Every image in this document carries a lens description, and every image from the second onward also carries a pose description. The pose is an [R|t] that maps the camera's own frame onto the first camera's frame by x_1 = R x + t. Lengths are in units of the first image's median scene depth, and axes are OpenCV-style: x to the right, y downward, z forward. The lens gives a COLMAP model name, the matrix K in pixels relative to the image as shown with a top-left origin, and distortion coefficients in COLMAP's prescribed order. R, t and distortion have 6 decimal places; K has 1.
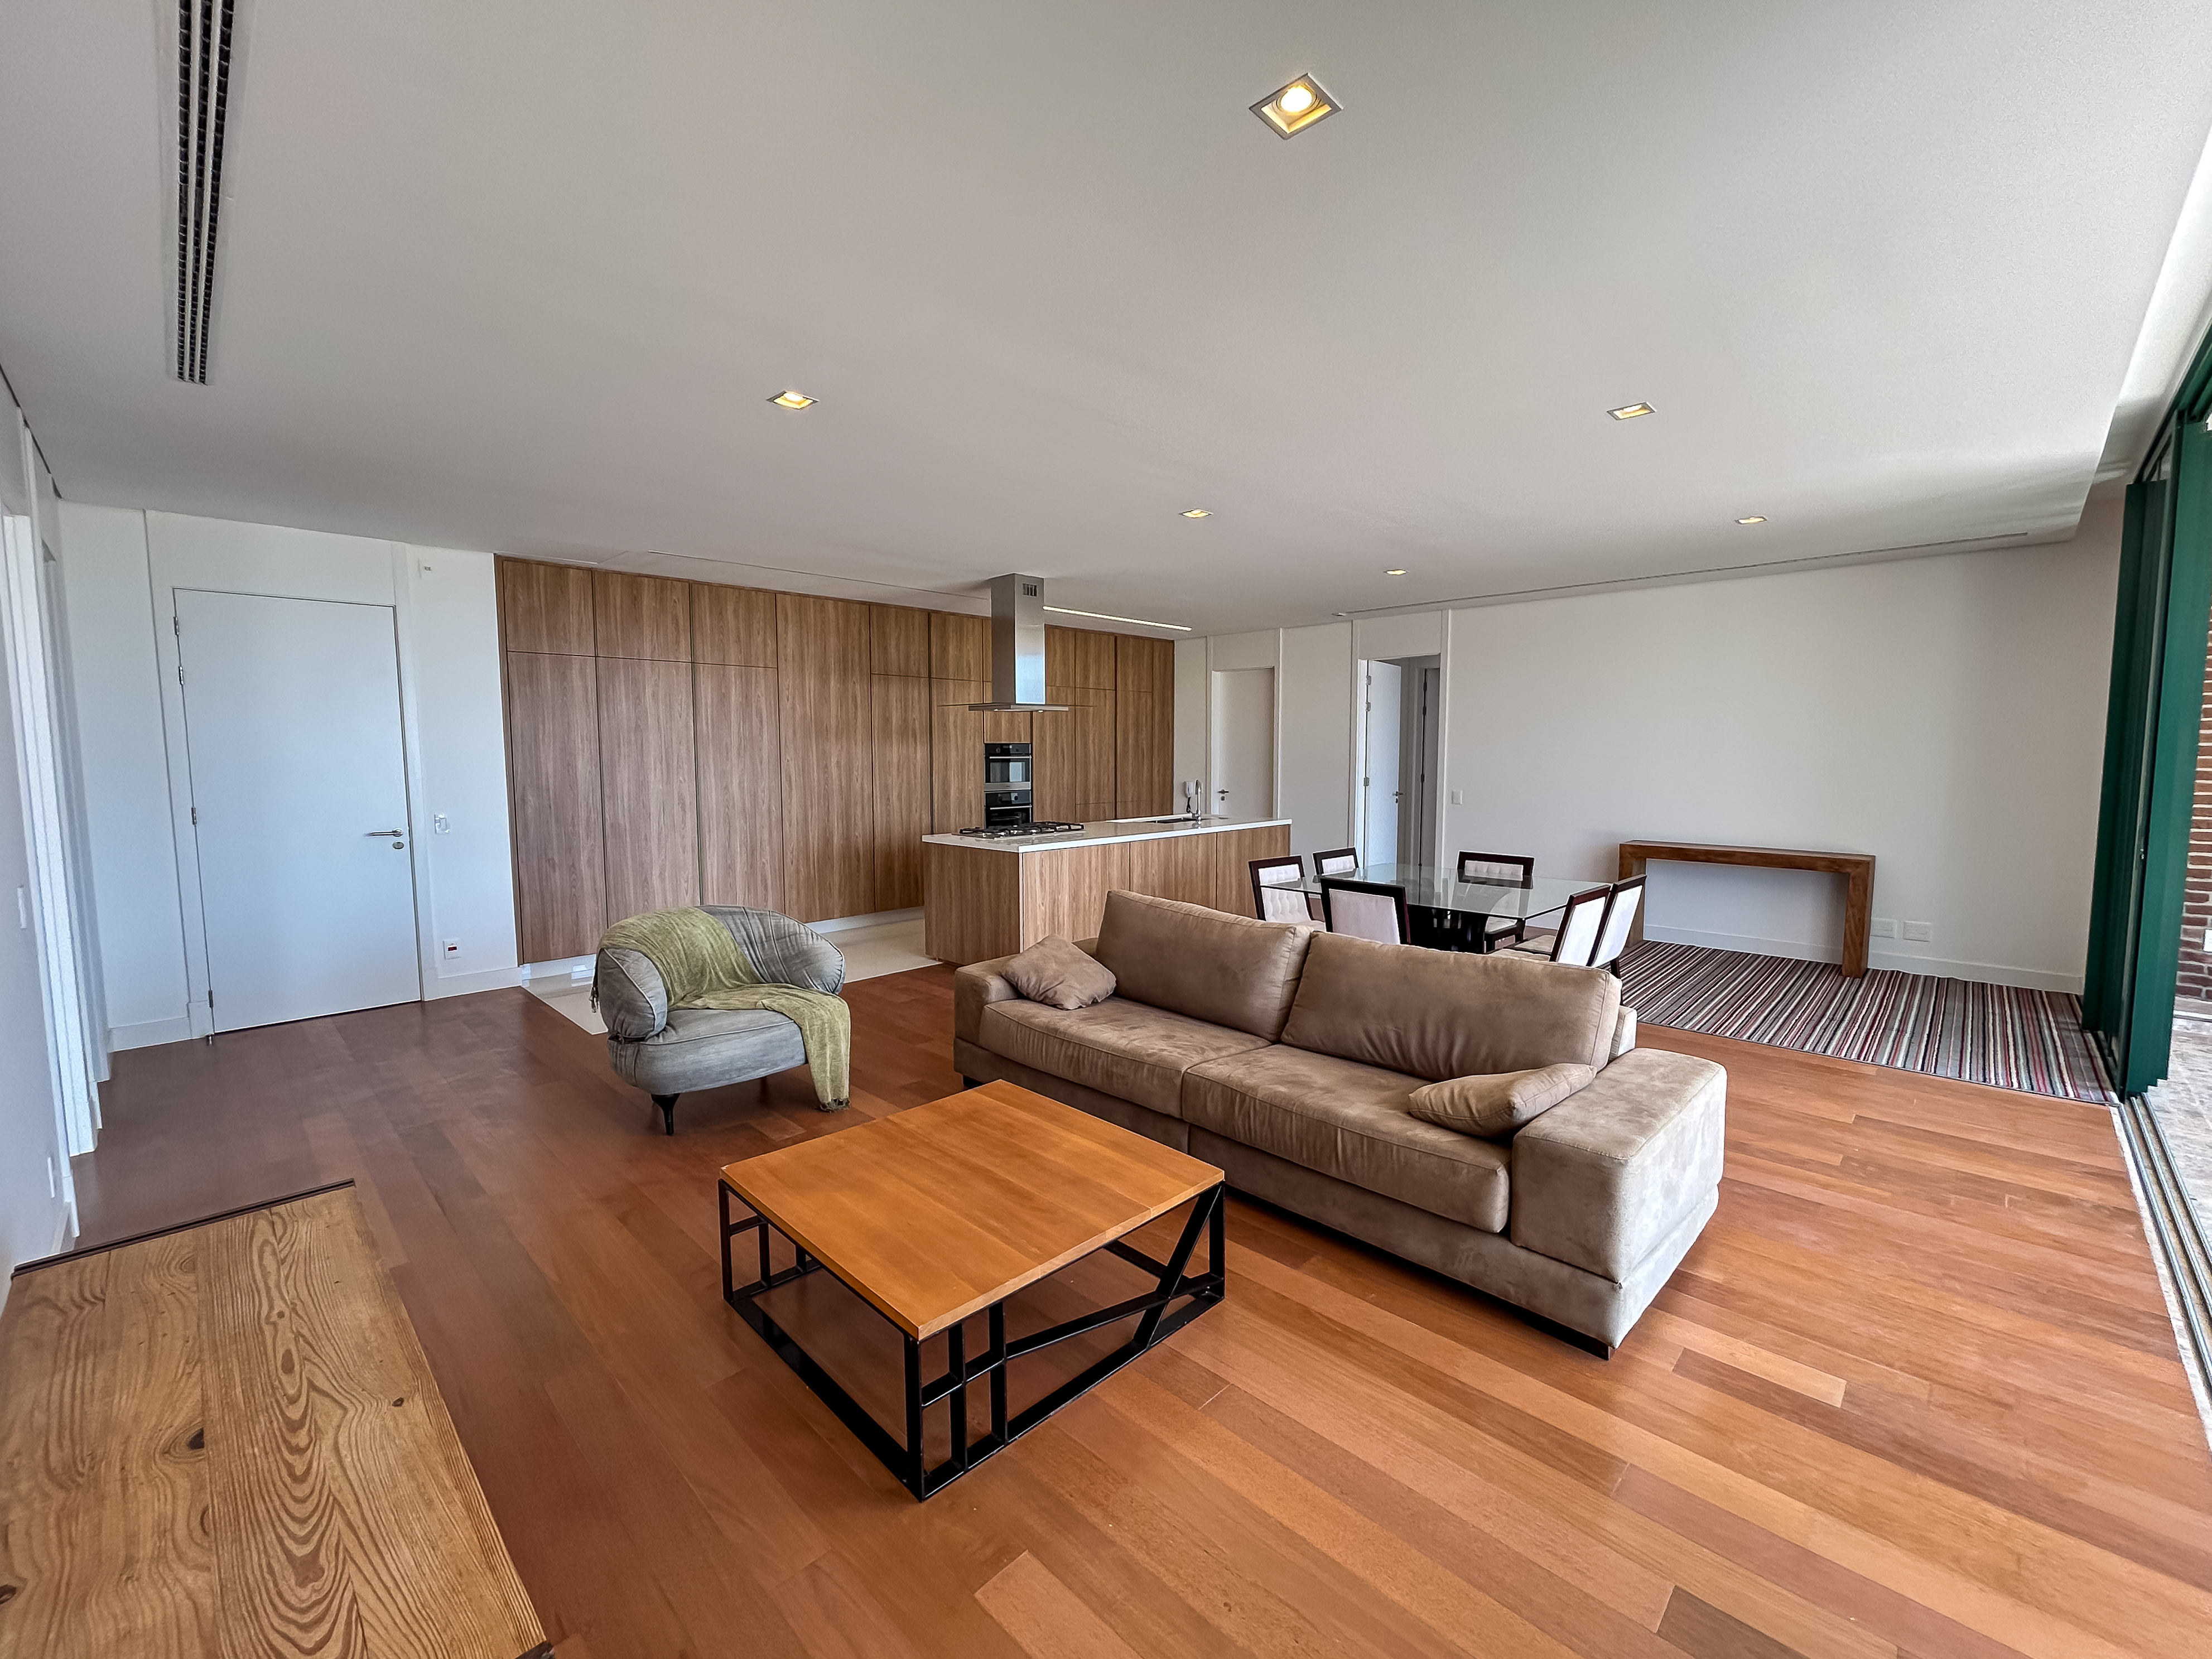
lens RADIAL K [[901.9, 0, 1110.4], [0, 901.9, 825.0], [0, 0, 1]] dist [-0.002657, 0.000005]
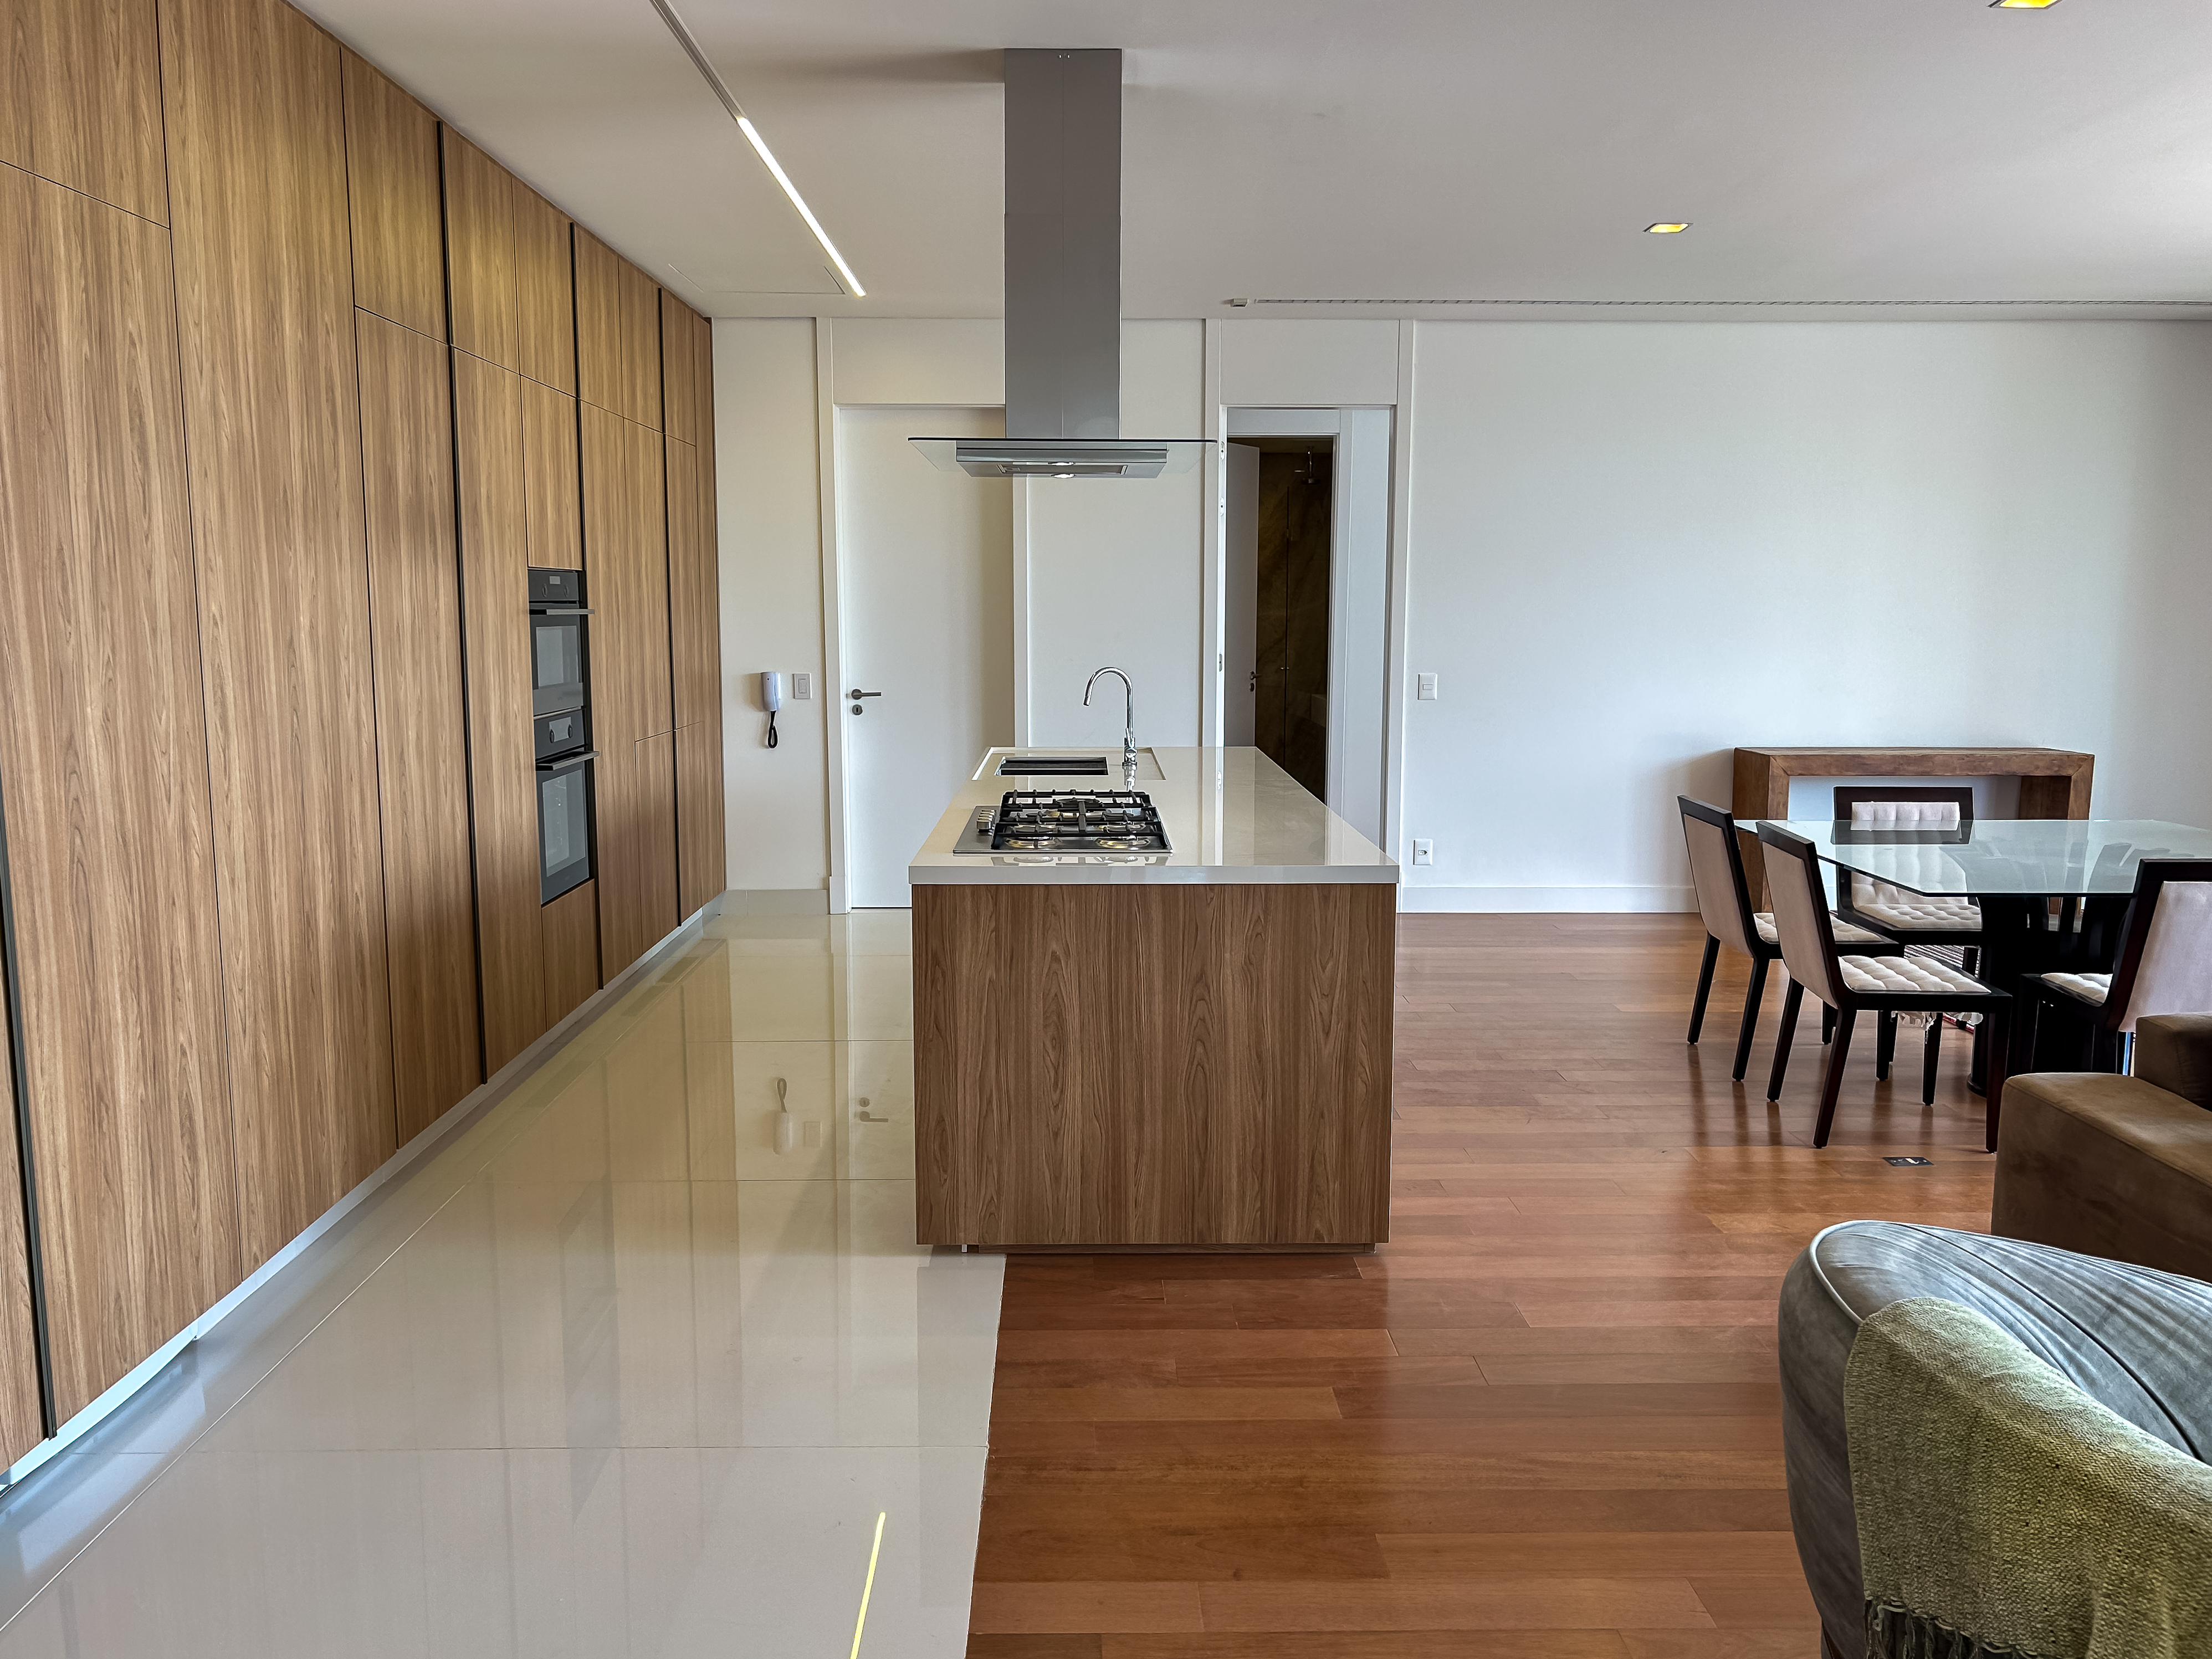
lens RADIAL K [[1696.6, 0, 1105.9], [0, 1696.6, 829.7], [0, 0, 1]] dist [0.005835, 0.001372]
pose [[0.703750, -0.090444, 0.704667, -0.550764], [0.056171, 0.995842, 0.071718, -0.036499], [-0.708224, -0.010890, 0.705904, 0.531281]]
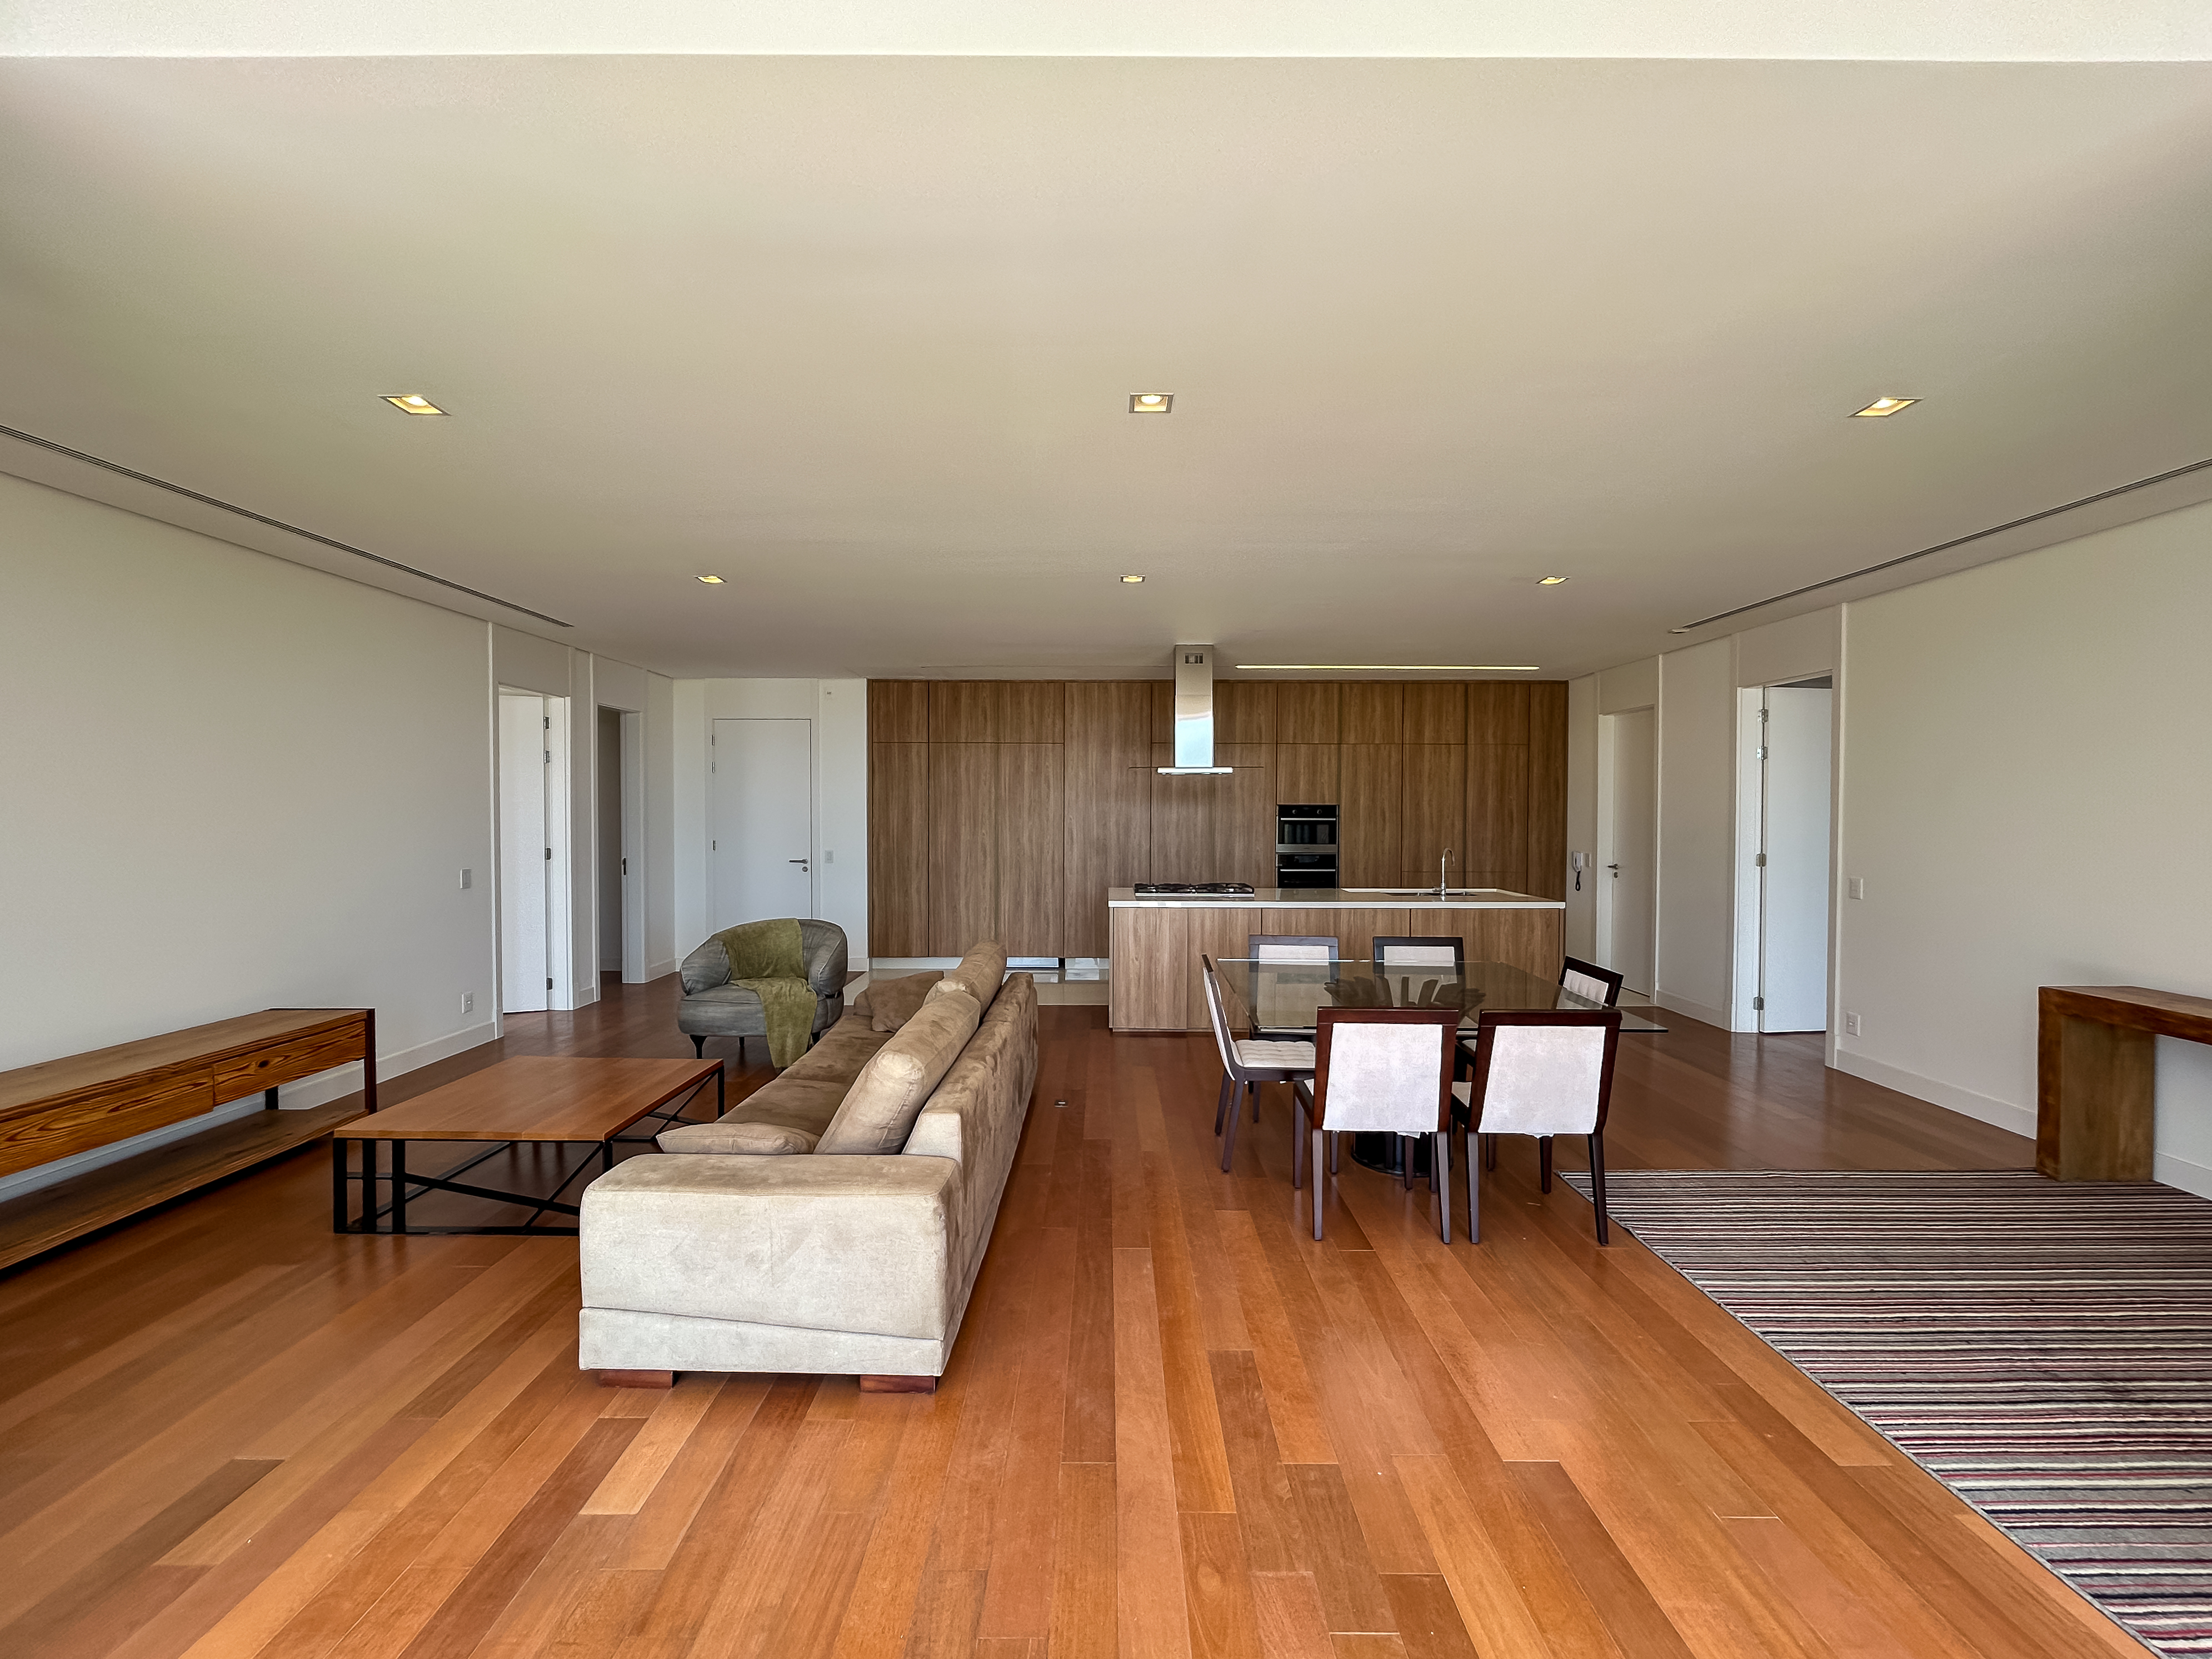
lens RADIAL K [[901.9, 0, 1109.1], [0, 901.9, 826.2], [0, 0, 1]] dist [-0.002657, 0.000005]
pose [[0.703621, 0.017737, -0.710355, 0.563392], [-0.064073, 0.997200, -0.038567, -0.020096], [0.707681, 0.072651, 0.702787, 0.206505]]
